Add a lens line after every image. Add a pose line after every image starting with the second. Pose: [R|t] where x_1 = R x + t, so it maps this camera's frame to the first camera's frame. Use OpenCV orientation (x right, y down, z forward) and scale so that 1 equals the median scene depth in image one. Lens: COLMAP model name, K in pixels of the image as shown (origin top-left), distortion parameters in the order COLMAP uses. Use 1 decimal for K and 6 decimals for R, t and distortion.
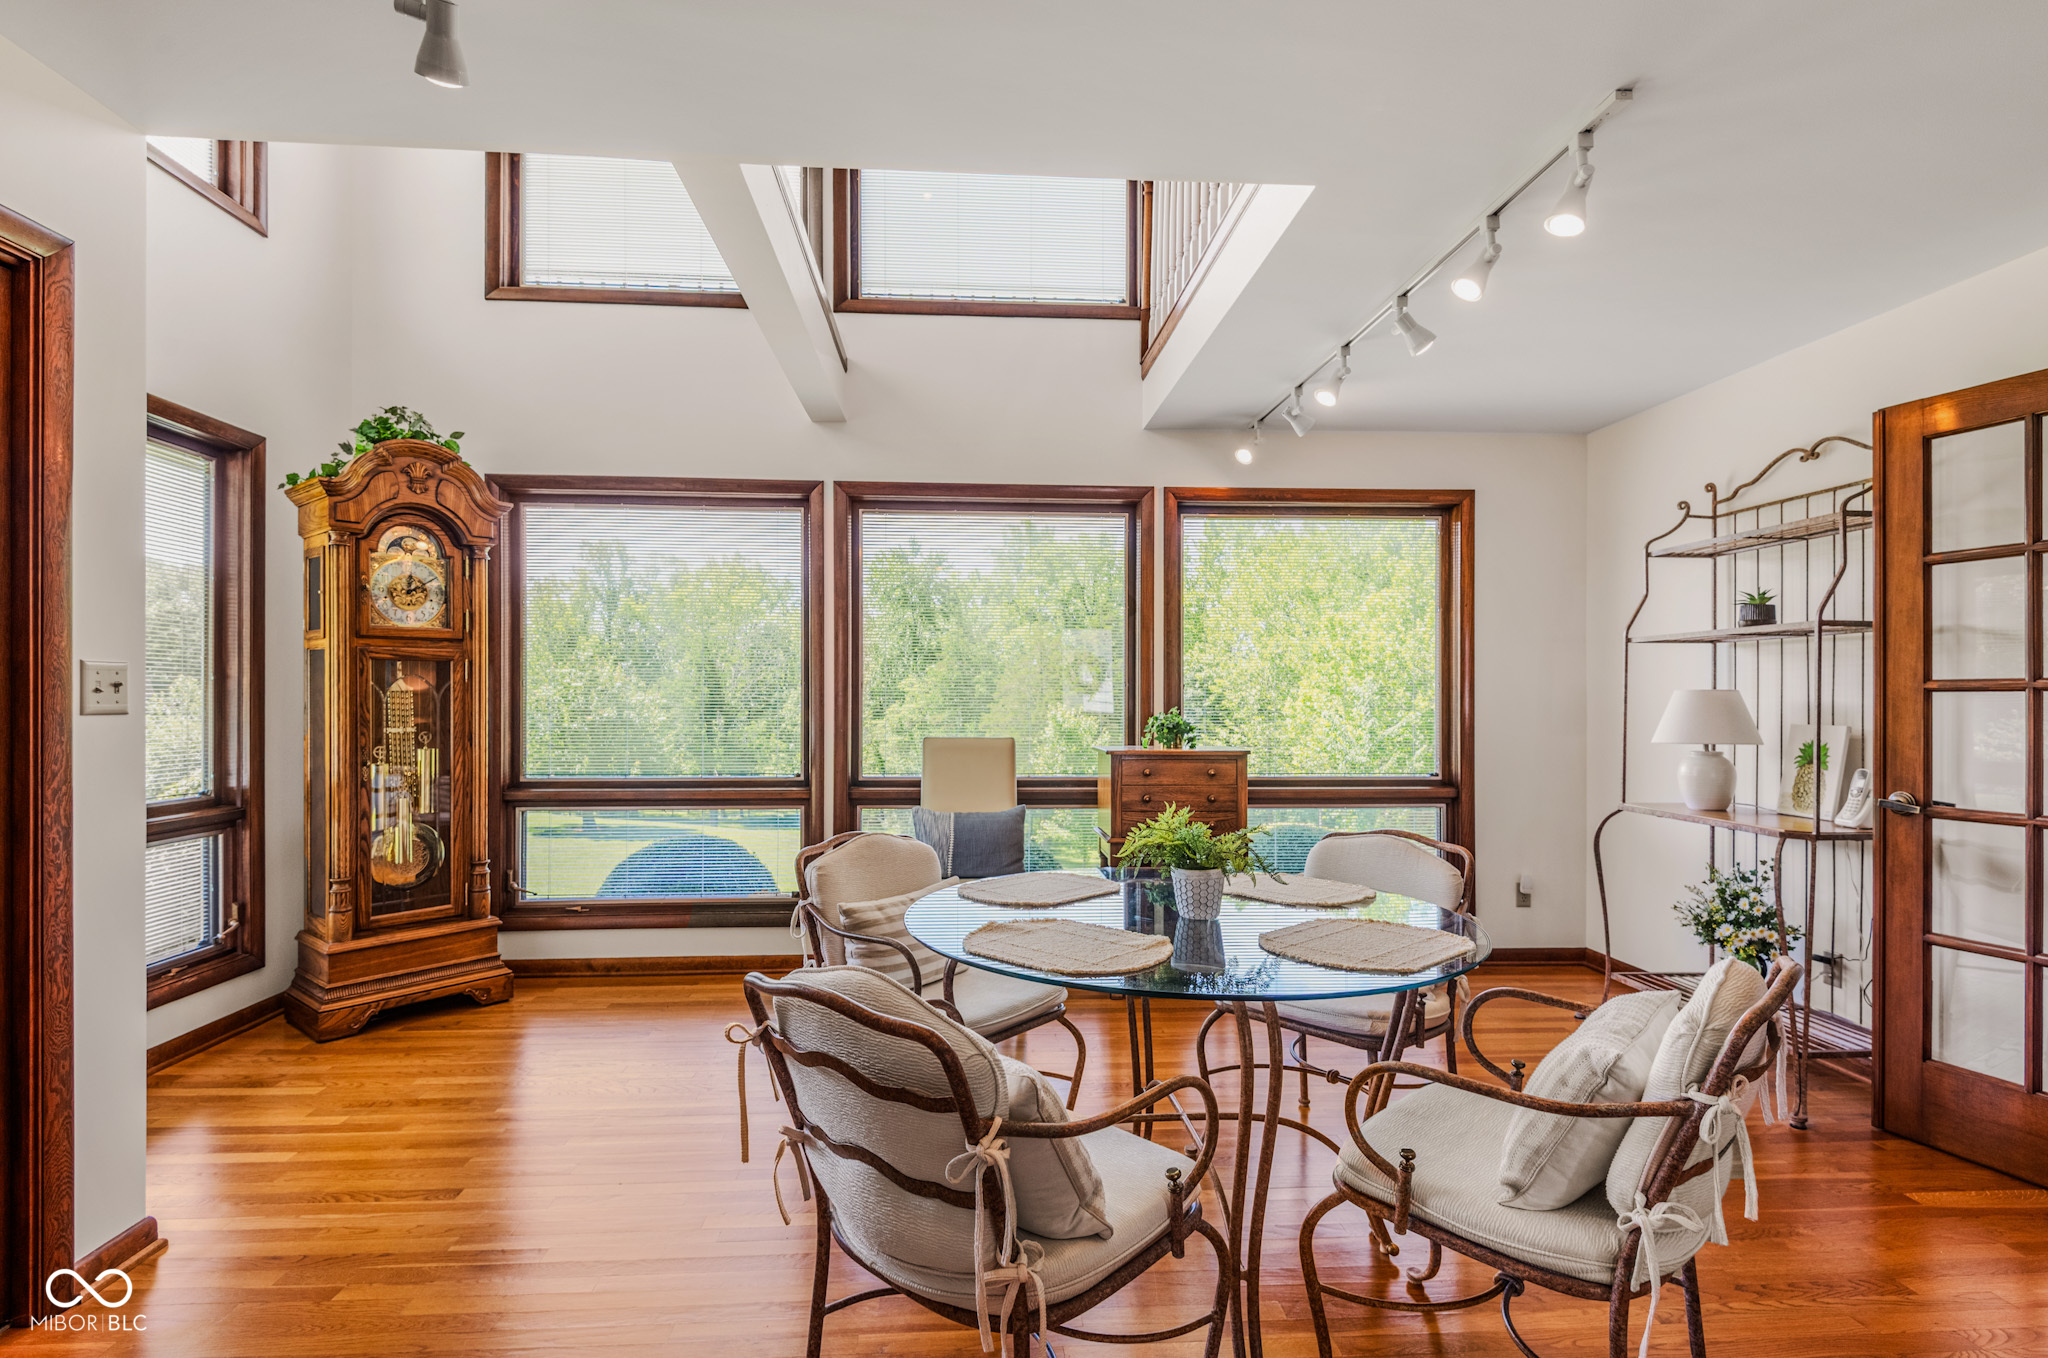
lens RADIAL K [[966.0, 0, 995.2], [0, 966.0, 692.3], [0, 0, 1]] dist [0.036928, -0.023557]
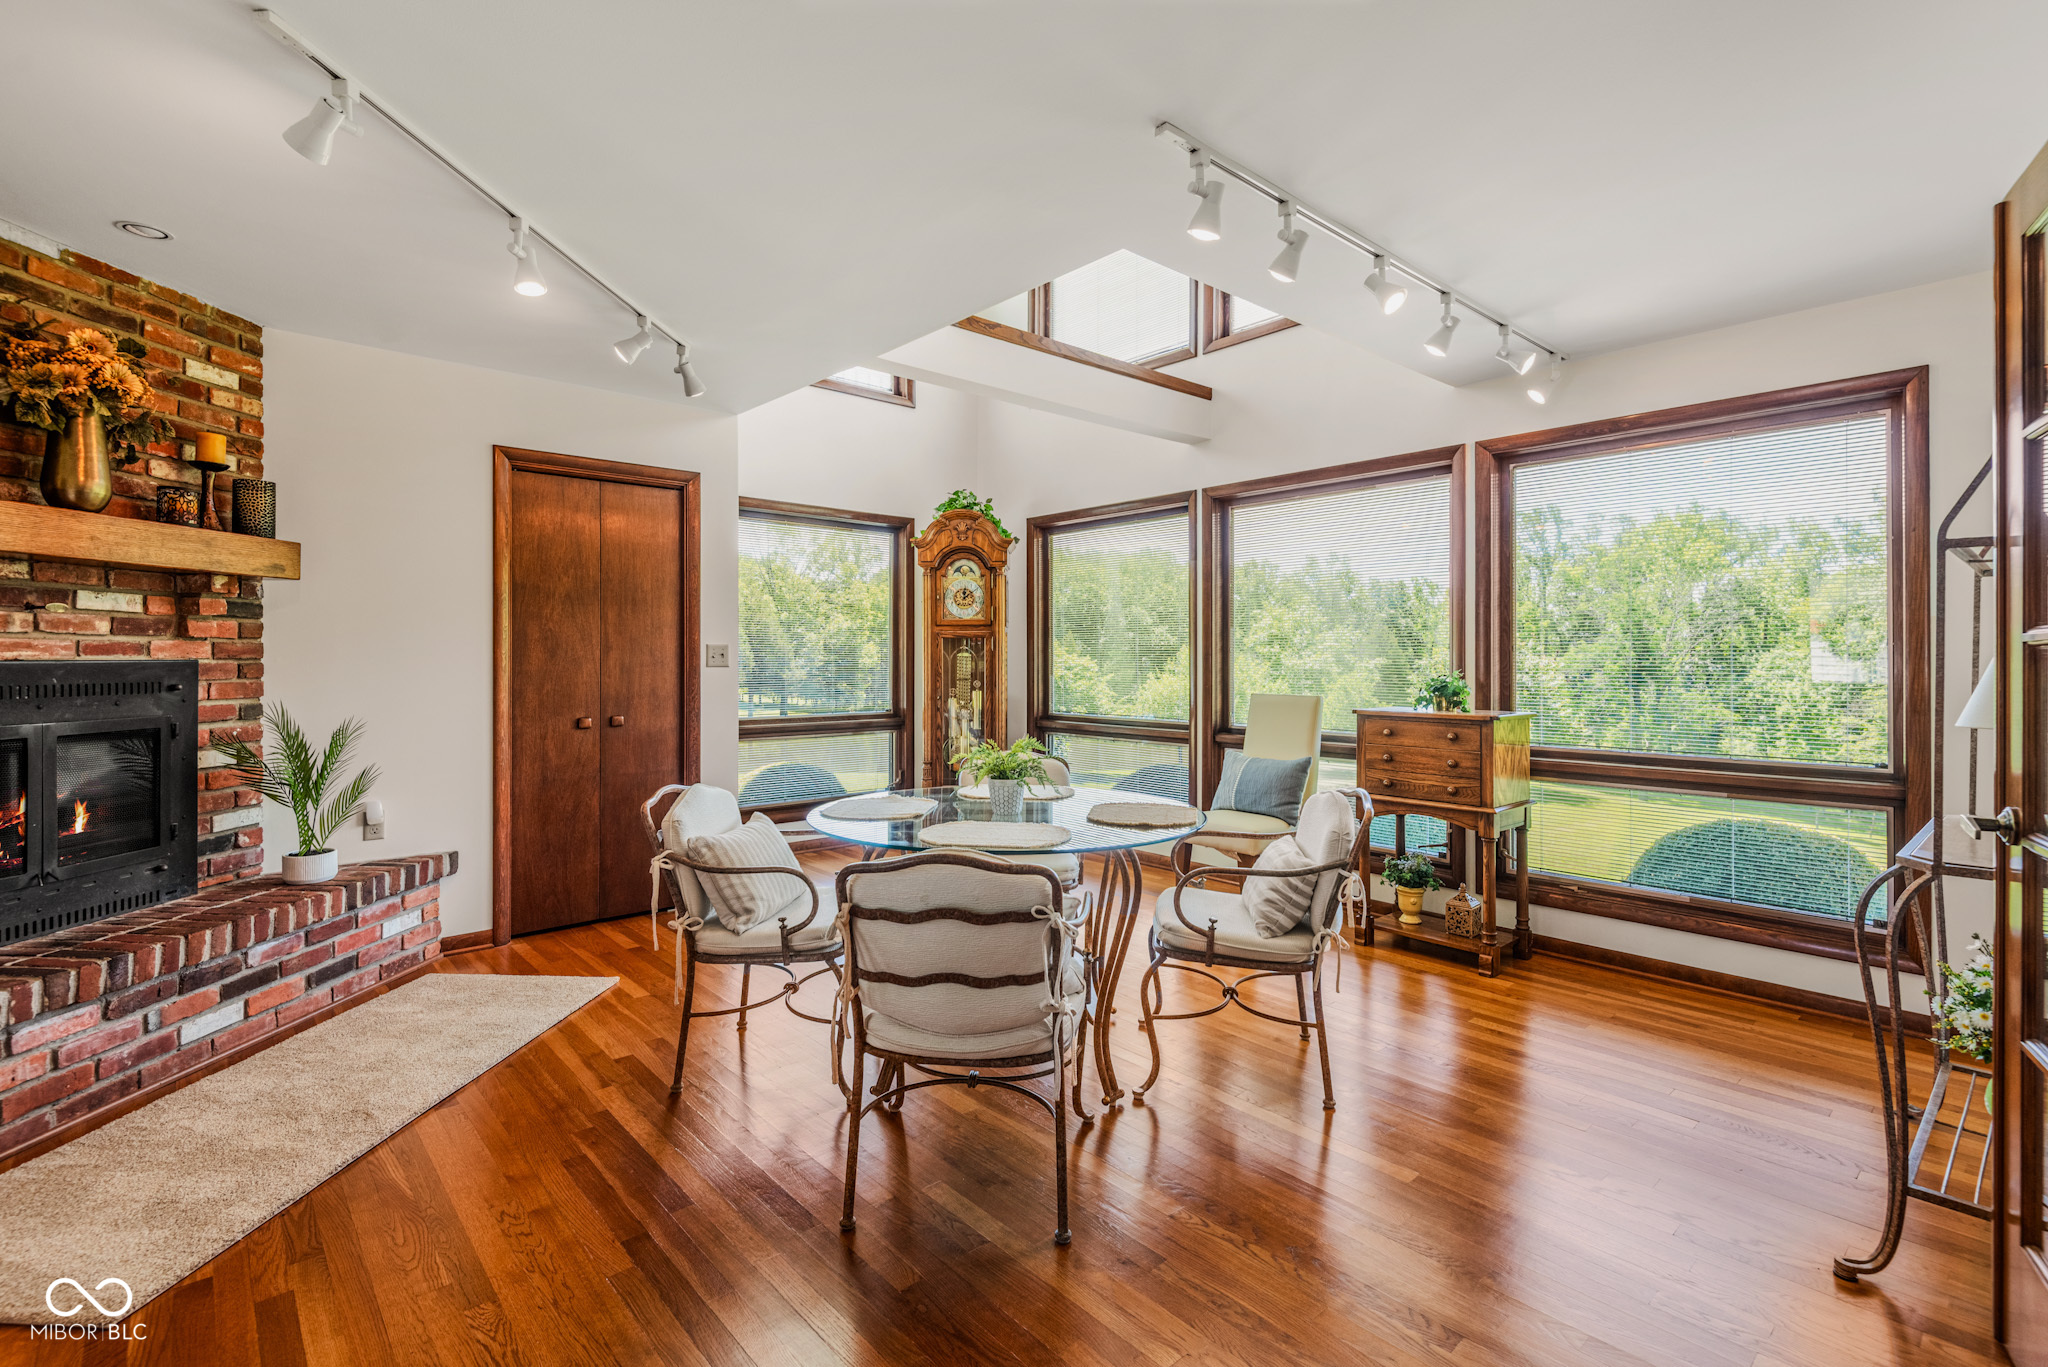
lens RADIAL K [[956.1, 0, 1109.6], [0, 956.1, 655.6], [0, 0, 1]] dist [-0.001723, -0.005084]
pose [[0.633497, -0.004598, -0.773731, 0.733517], [0.003416, 0.999989, -0.003146, 0.002950], [0.773737, -0.000650, 0.633506, 0.121299]]
